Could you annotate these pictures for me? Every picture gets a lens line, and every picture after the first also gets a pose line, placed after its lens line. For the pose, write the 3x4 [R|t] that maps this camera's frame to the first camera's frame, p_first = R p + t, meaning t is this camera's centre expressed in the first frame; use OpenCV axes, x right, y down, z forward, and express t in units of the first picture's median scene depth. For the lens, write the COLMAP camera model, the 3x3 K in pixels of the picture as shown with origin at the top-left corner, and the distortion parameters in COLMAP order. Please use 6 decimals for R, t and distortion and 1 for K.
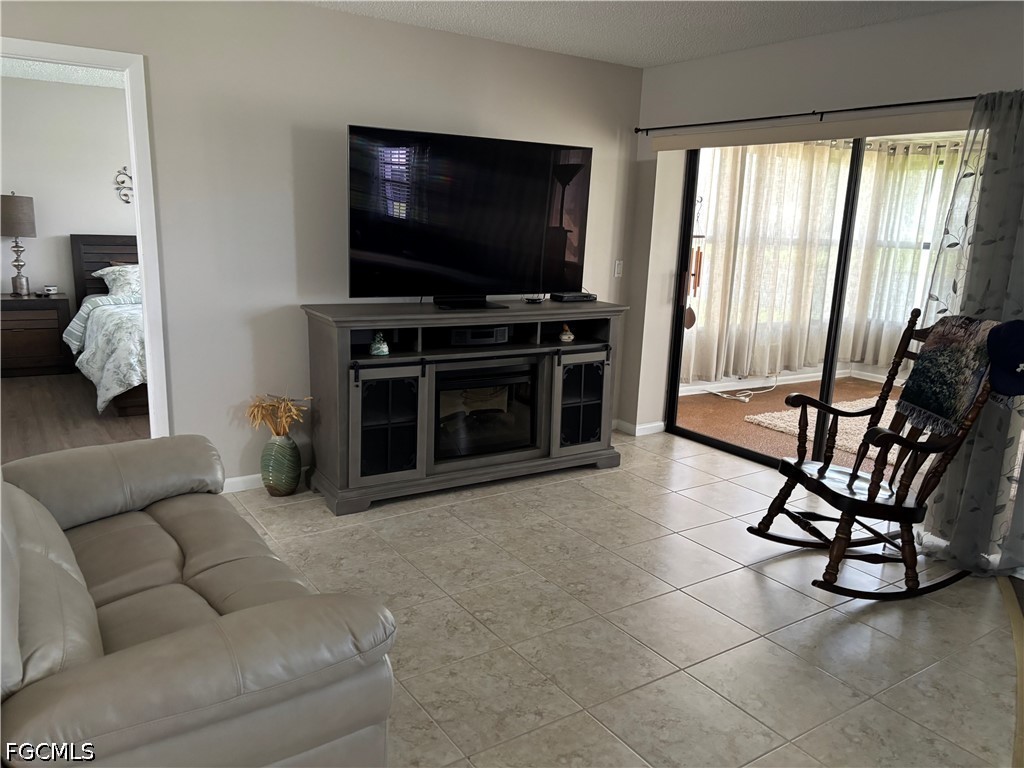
lens RADIAL K [[773.7, 0, 512.0], [0, 773.7, 384.0], [0, 0, 1]] dist [0.088781, -0.093400]
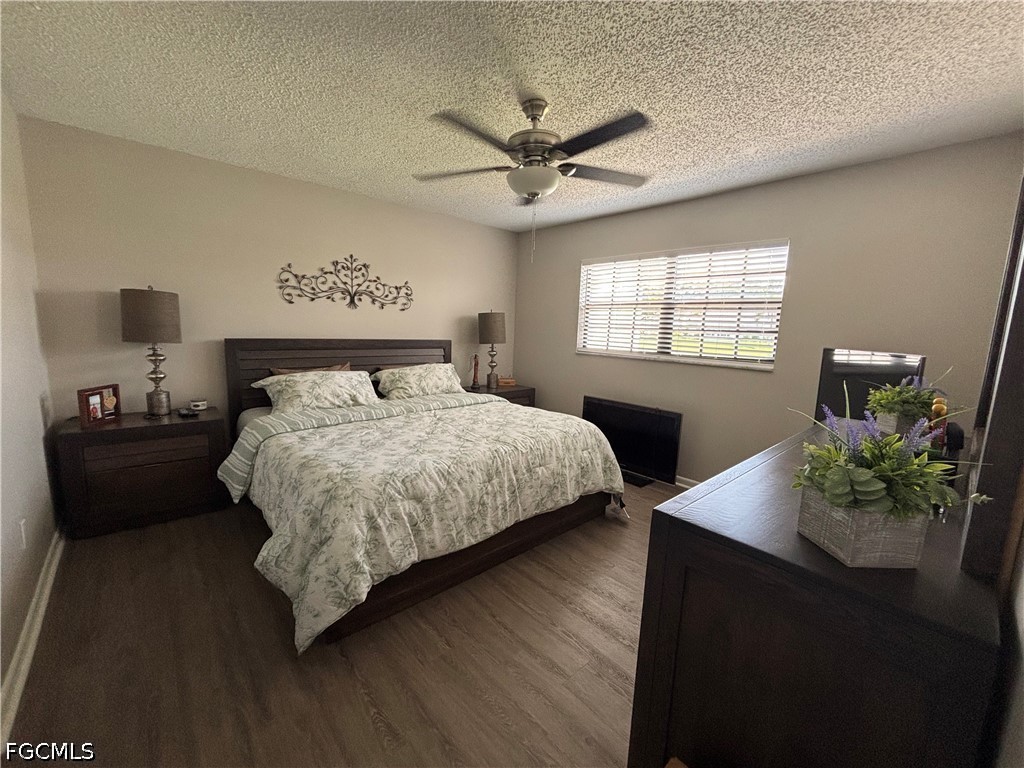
lens RADIAL K [[415.9, 0, 512.0], [0, 415.9, 384.0], [0, 0, 1]] dist [0.000052, -0.000169]
pose [[0.989932, -0.020910, 0.139992, -0.308209], [0.029387, 0.997839, -0.058764, -0.102597], [-0.138461, 0.062286, 0.988407, 0.502707]]
